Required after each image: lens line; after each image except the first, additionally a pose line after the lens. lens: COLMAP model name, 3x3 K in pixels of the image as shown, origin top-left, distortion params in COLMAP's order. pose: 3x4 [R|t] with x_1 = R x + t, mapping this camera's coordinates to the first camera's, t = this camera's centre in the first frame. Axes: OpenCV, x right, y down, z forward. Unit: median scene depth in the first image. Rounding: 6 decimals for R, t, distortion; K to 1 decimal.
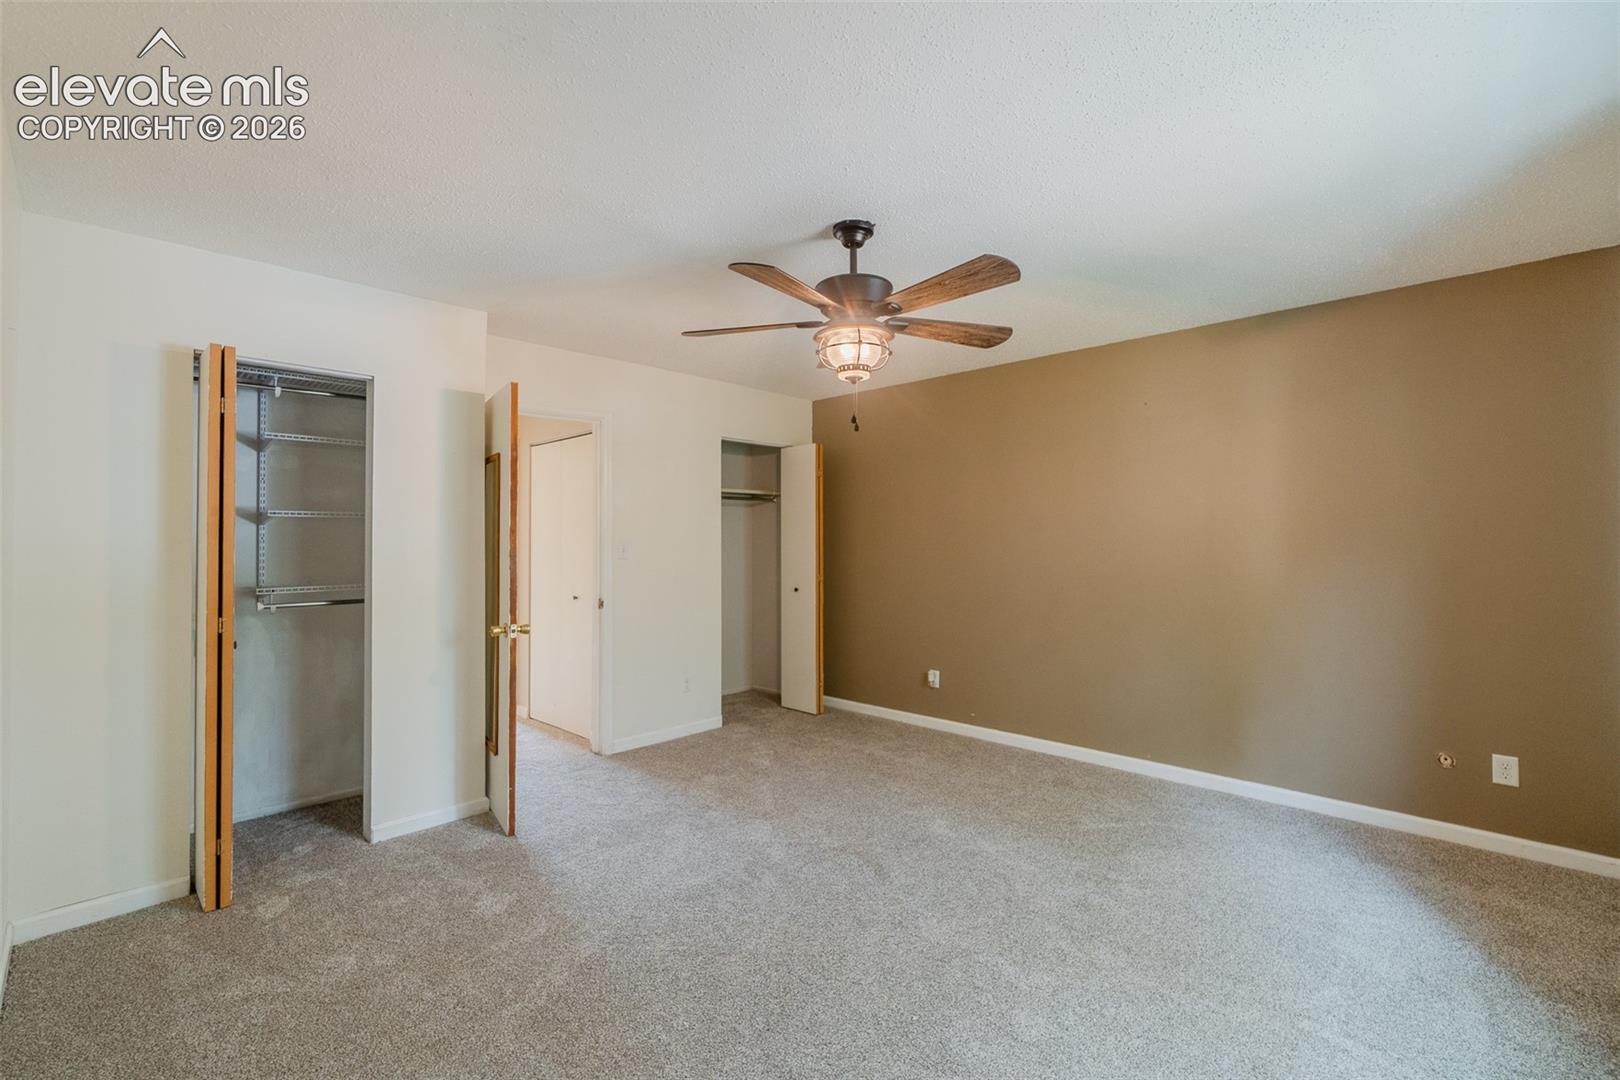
lens RADIAL K [[691.4, 0, 803.2], [0, 691.4, 534.0], [0, 0, 1]] dist [-0.002533, -0.000012]
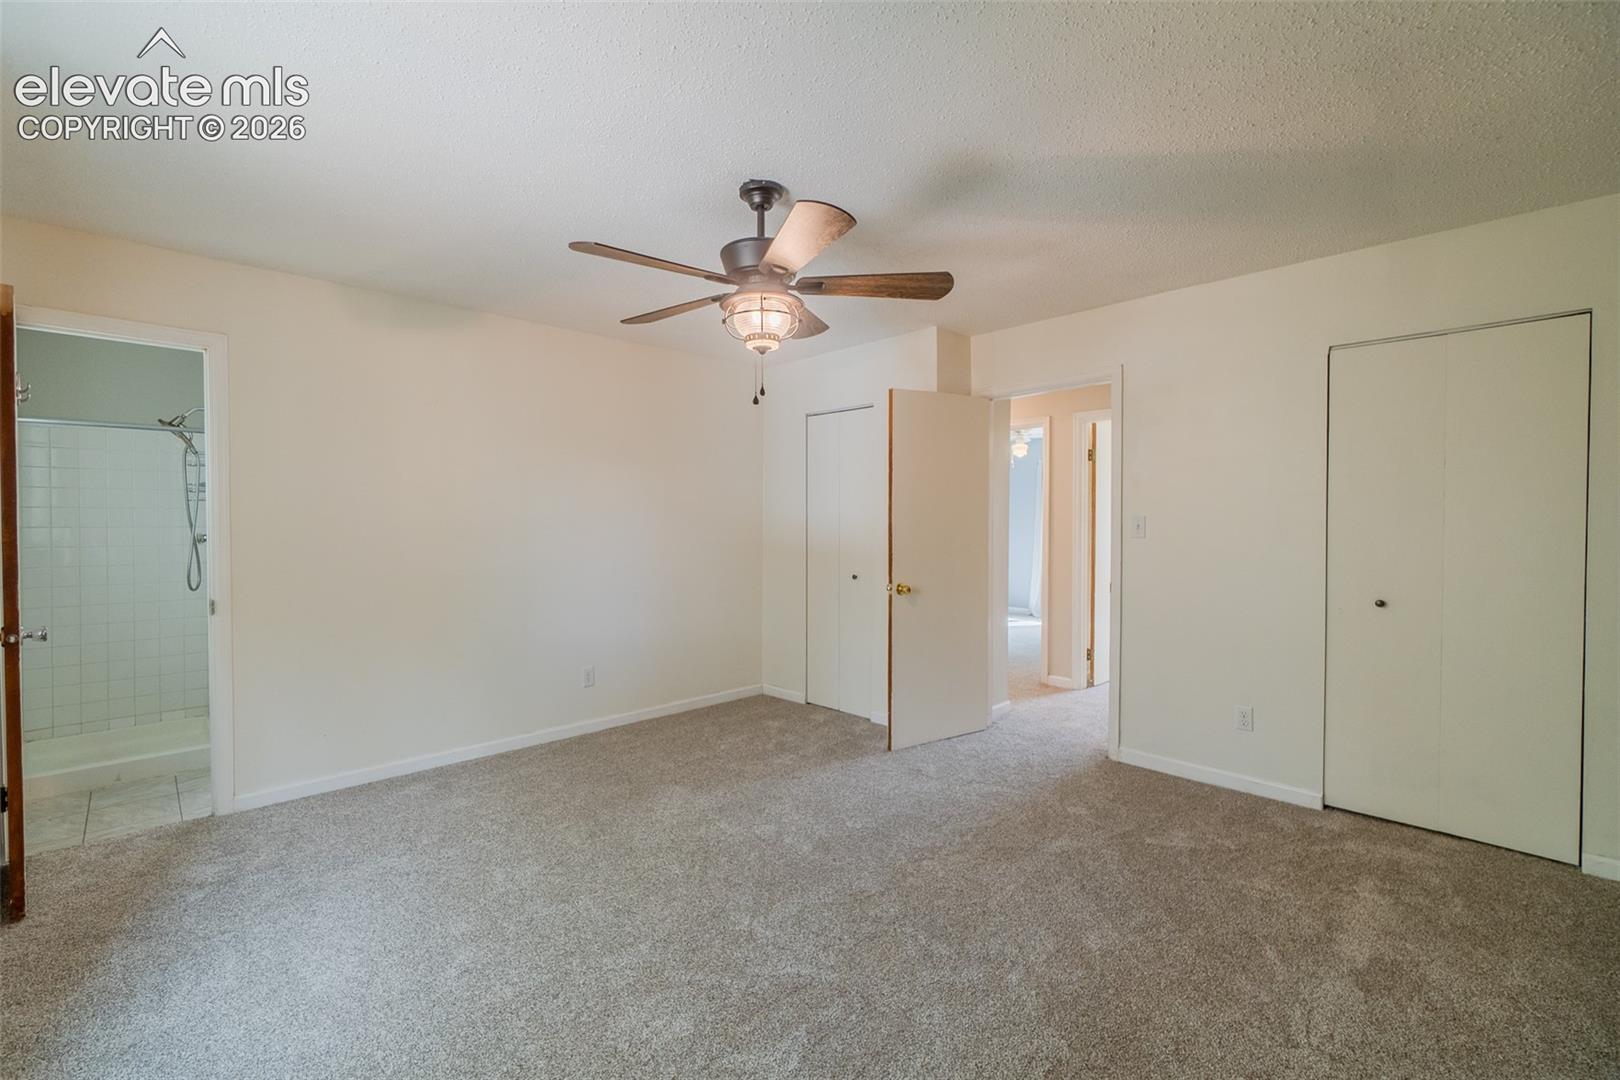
lens RADIAL K [[705.7, 0, 797.9], [0, 705.7, 531.9], [0, 0, 1]] dist [-0.006692, 0.005758]
pose [[-0.040989, 0.022810, -0.998899, 0.683904], [0.014397, 0.999649, 0.022237, 0.005161], [0.999056, -0.013470, -0.041303, 0.705389]]
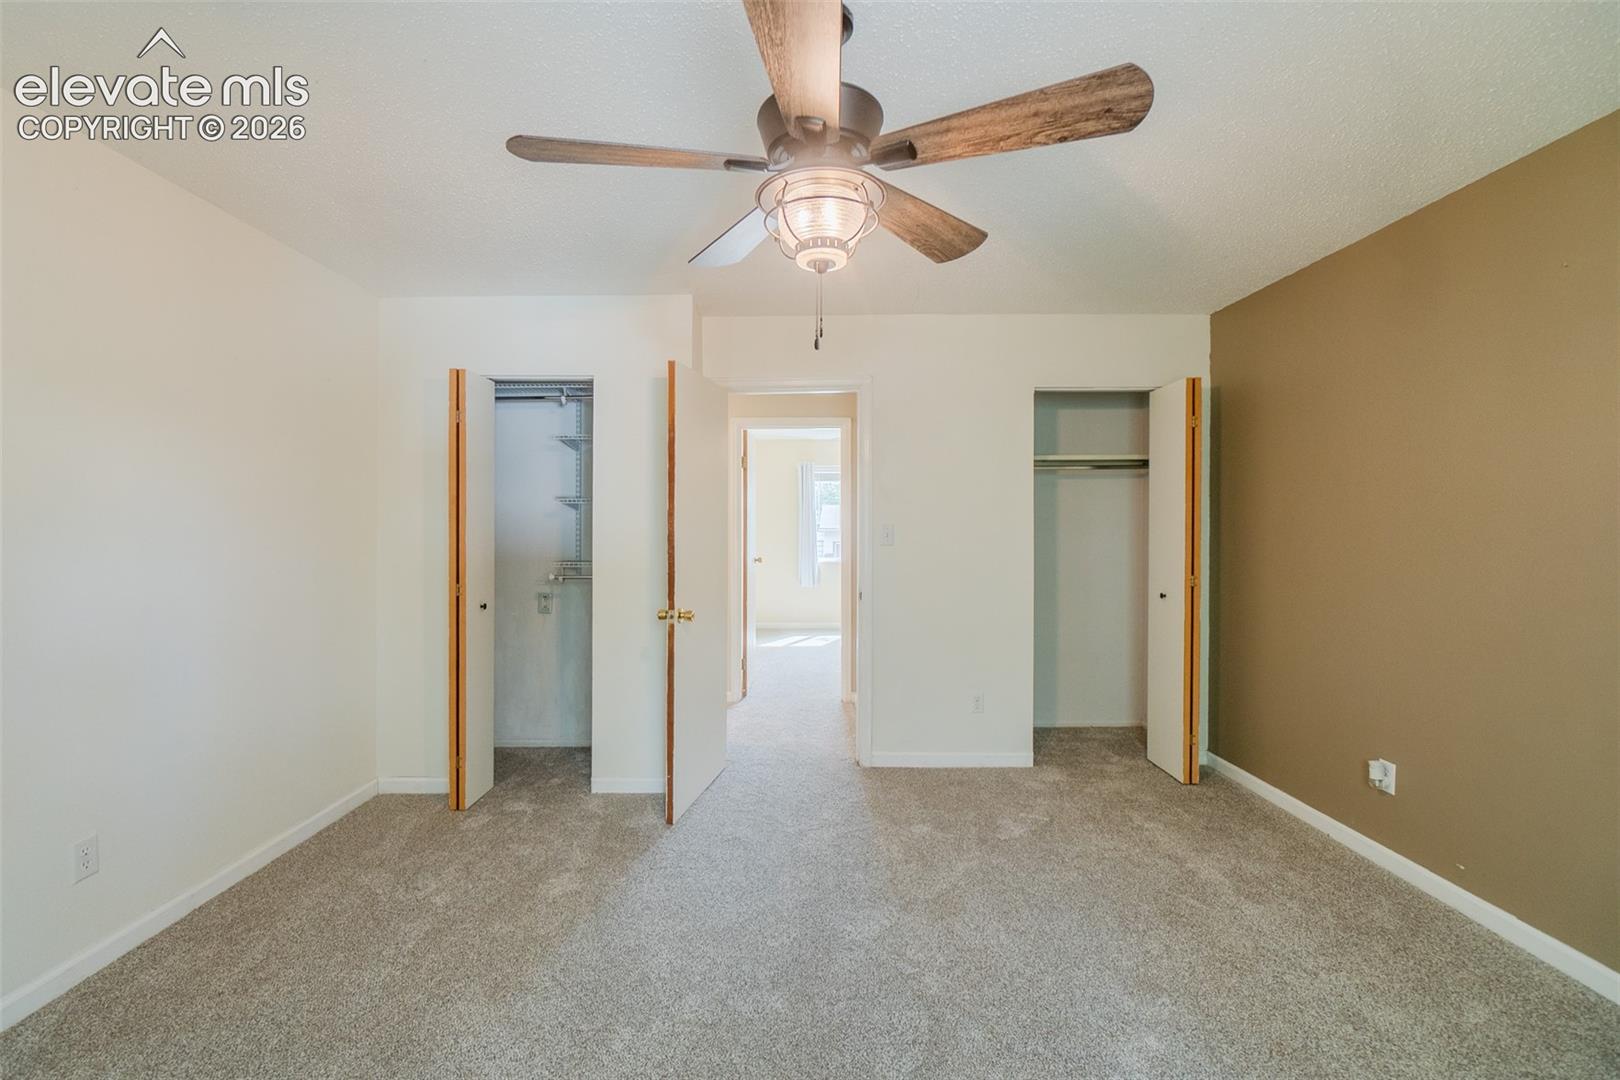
lens RADIAL K [[705.7, 0, 797.9], [0, 705.7, 531.9], [0, 0, 1]] dist [-0.006692, 0.005758]
pose [[0.691748, 0.010647, -0.722060, 0.336449], [0.006009, 0.999772, 0.020498, 0.000883], [0.722114, -0.018518, 0.691526, 0.351834]]
